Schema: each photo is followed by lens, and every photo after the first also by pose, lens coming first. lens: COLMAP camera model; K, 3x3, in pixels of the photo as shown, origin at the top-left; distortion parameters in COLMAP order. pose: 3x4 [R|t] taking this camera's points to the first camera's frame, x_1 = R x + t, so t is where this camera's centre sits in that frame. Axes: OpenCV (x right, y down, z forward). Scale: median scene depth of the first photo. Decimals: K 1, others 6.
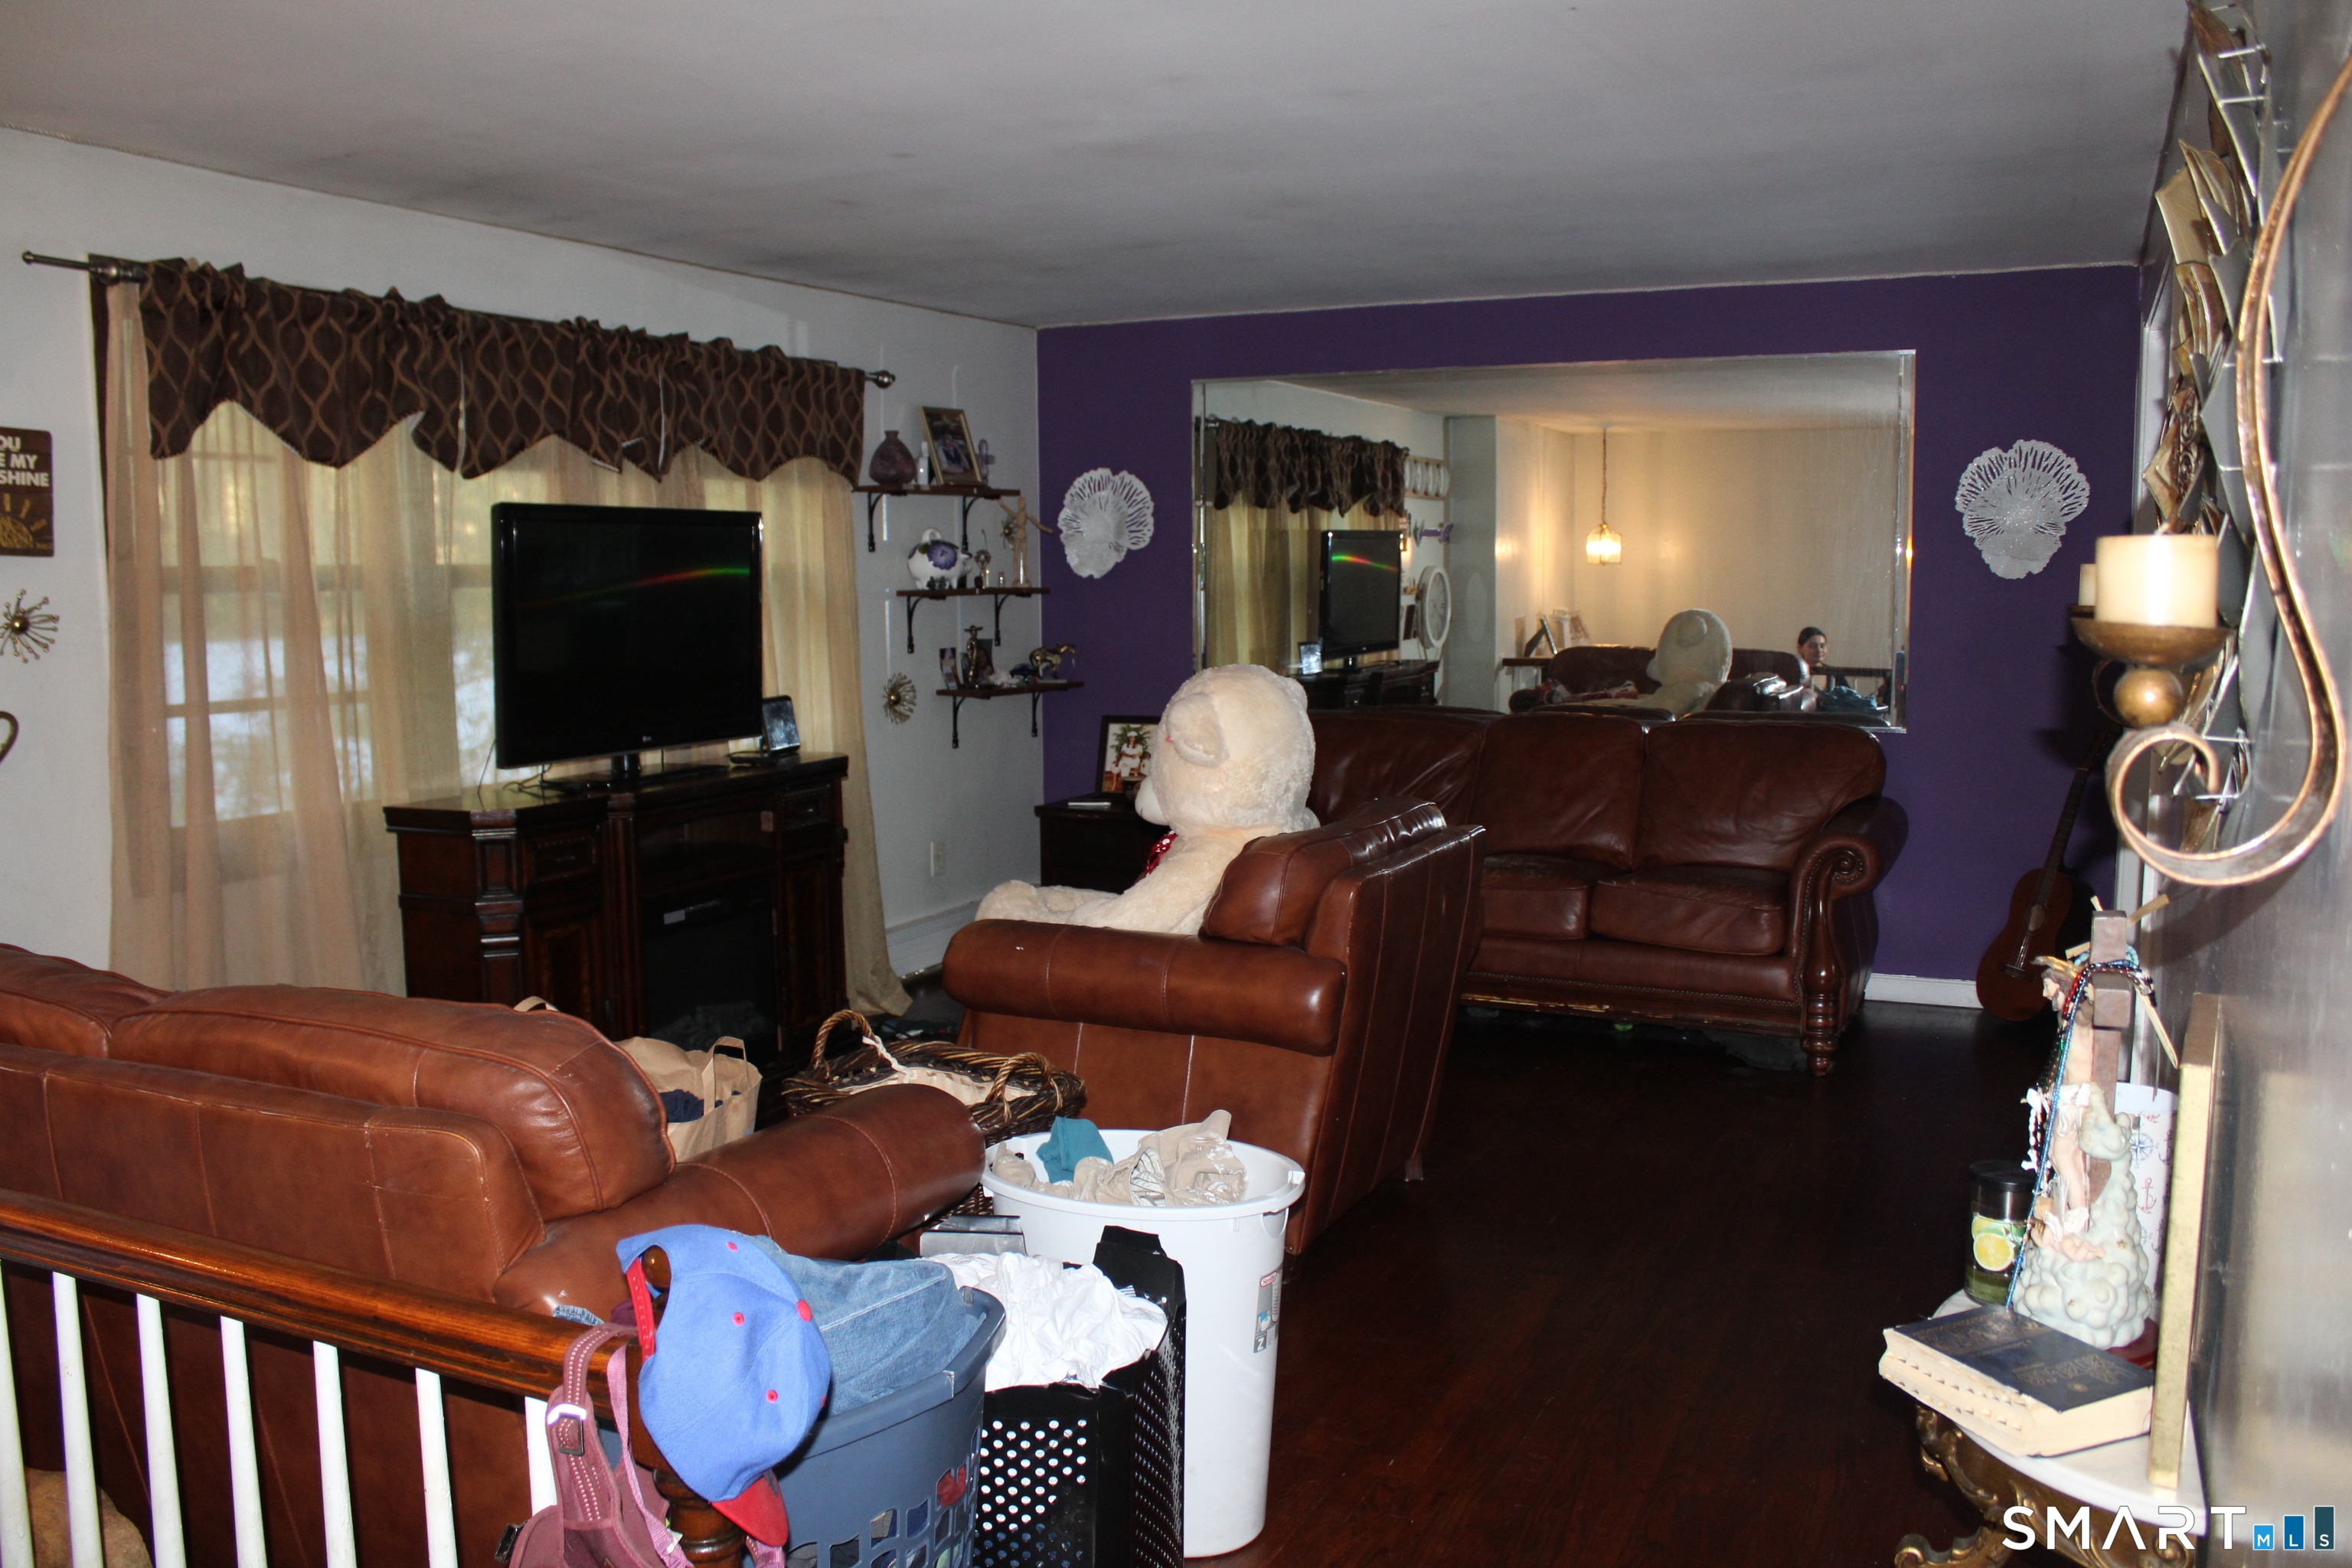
lens RADIAL K [[1932.8, 0, 1176.6], [0, 1932.8, 788.3], [0, 0, 1]] dist [-0.159530, 0.137502]
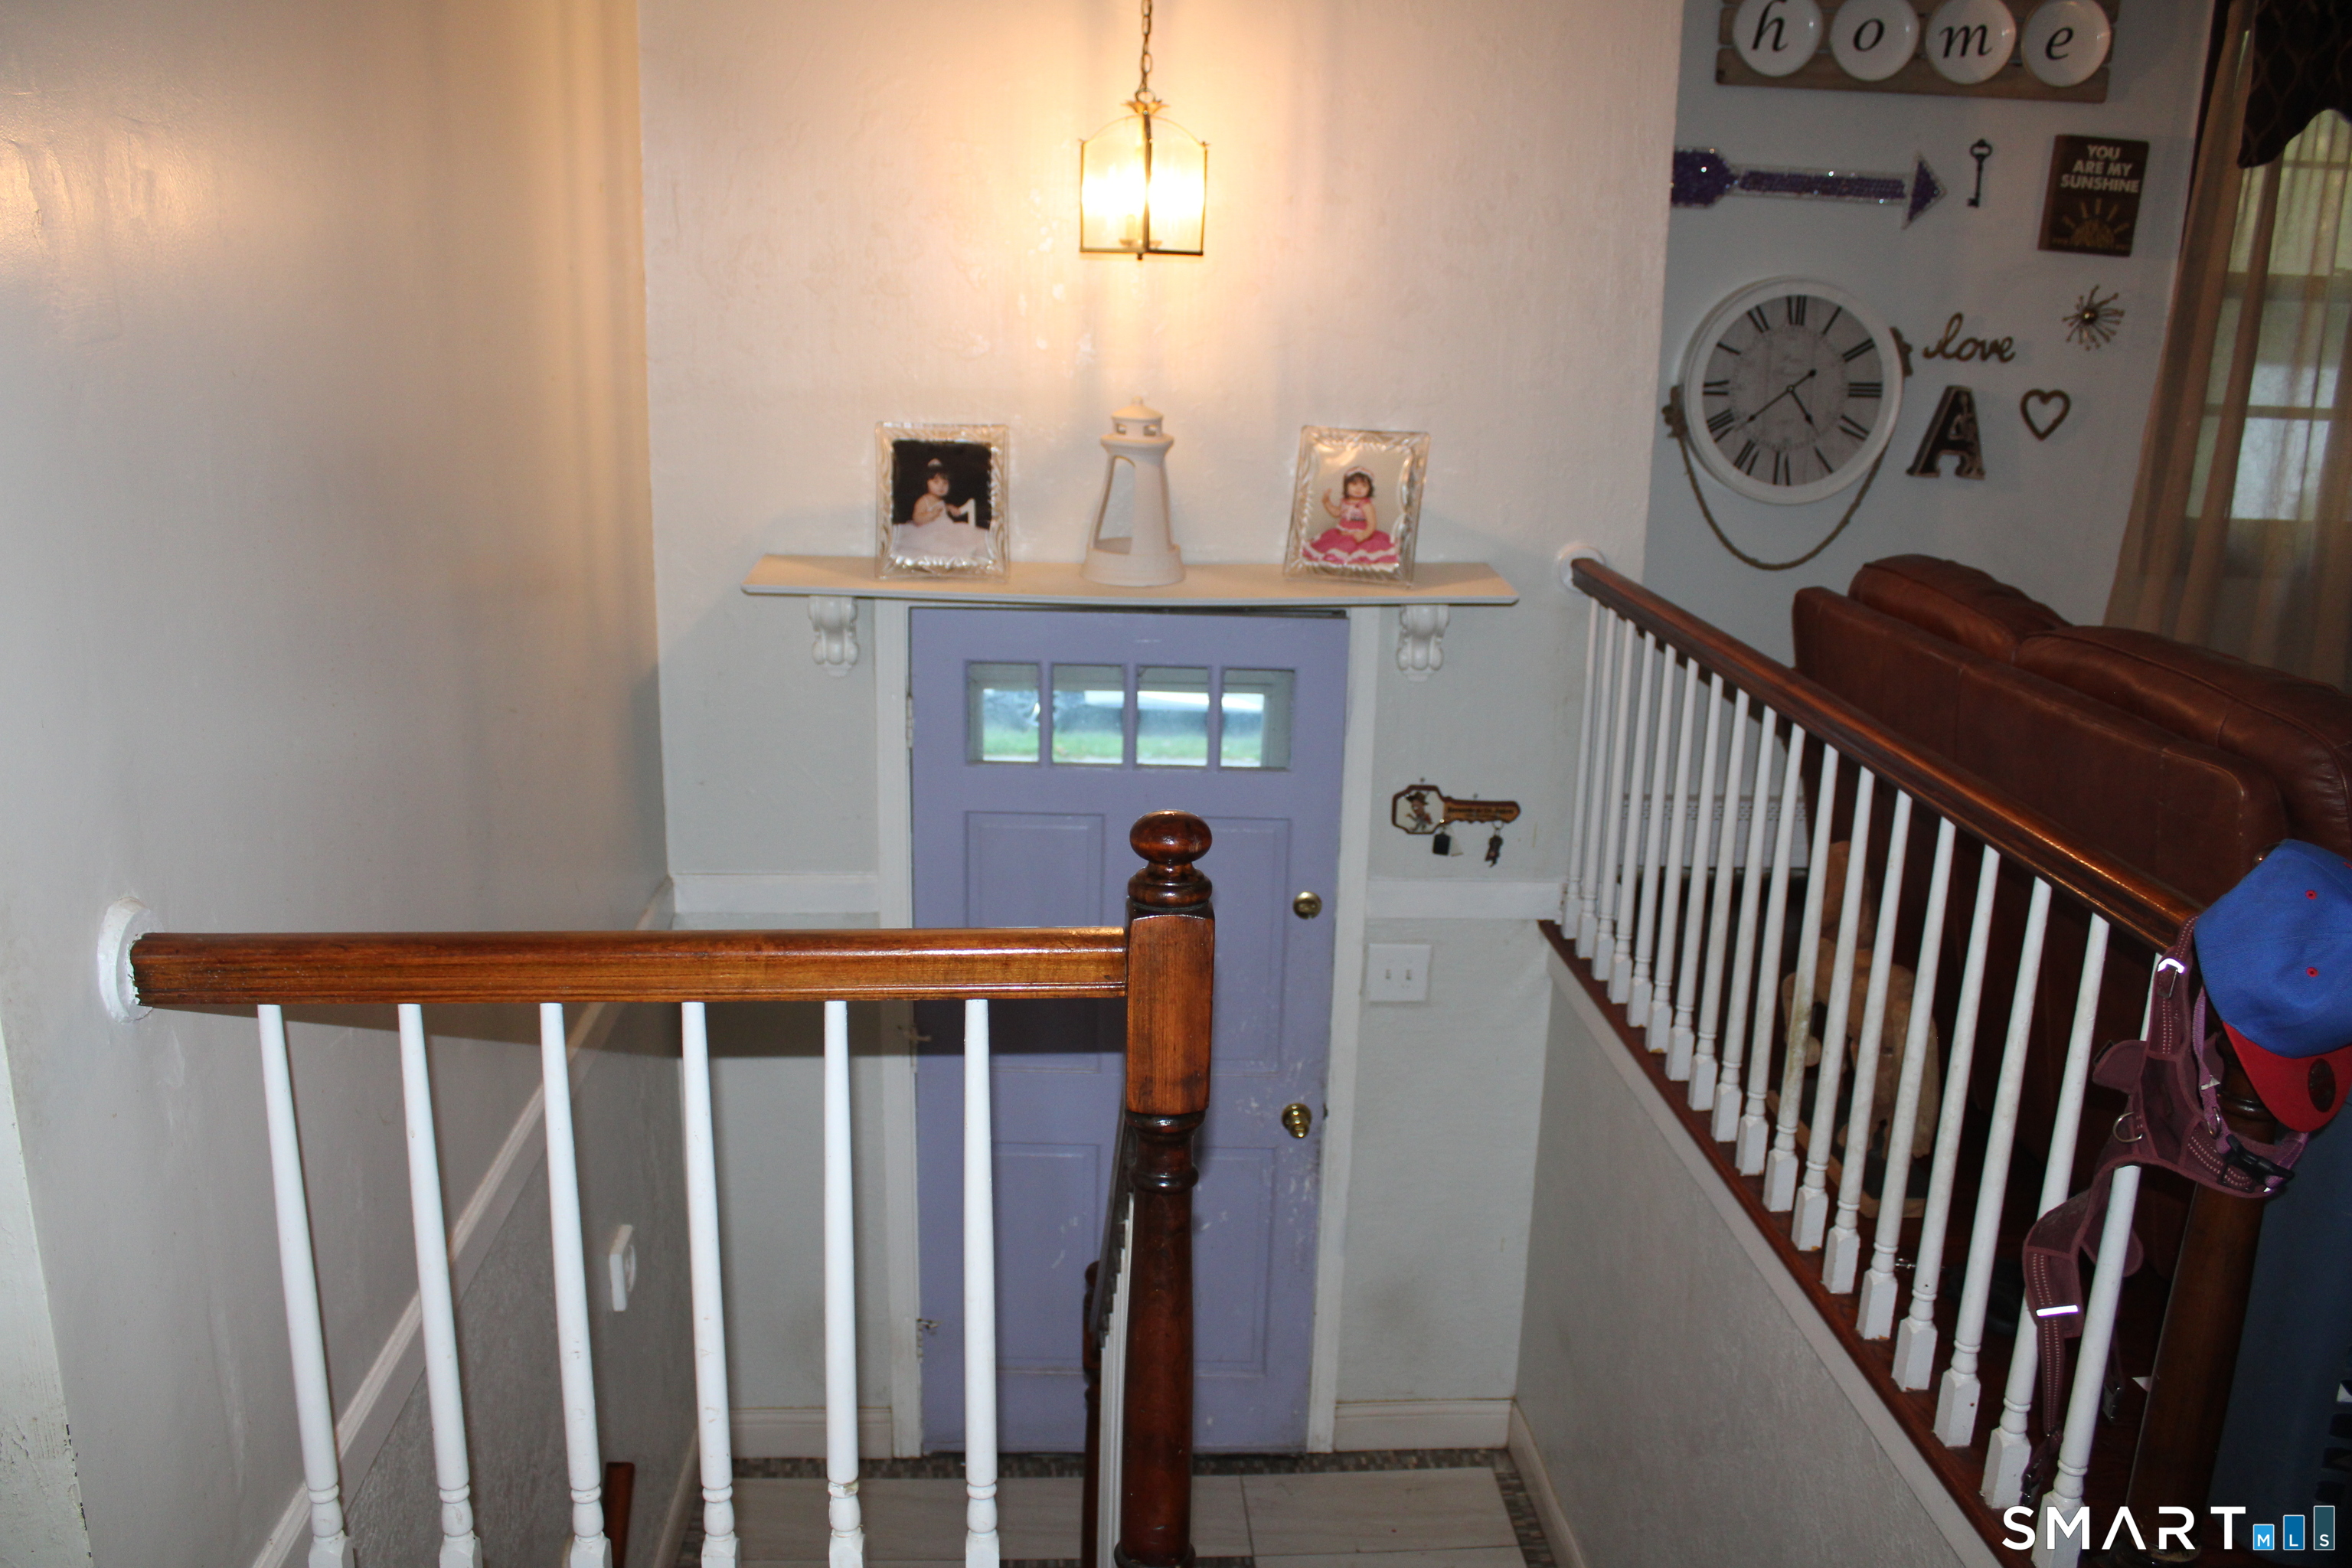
lens RADIAL K [[1932.8, 0, 1175.1], [0, 1932.8, 775.3], [0, 0, 1]] dist [-0.159530, 0.137502]
pose [[0.495423, 0.248998, -0.832200, 0.119214], [-0.128010, 0.968504, 0.213574, 0.011909], [0.859168, 0.000721, 0.511693, -0.066196]]
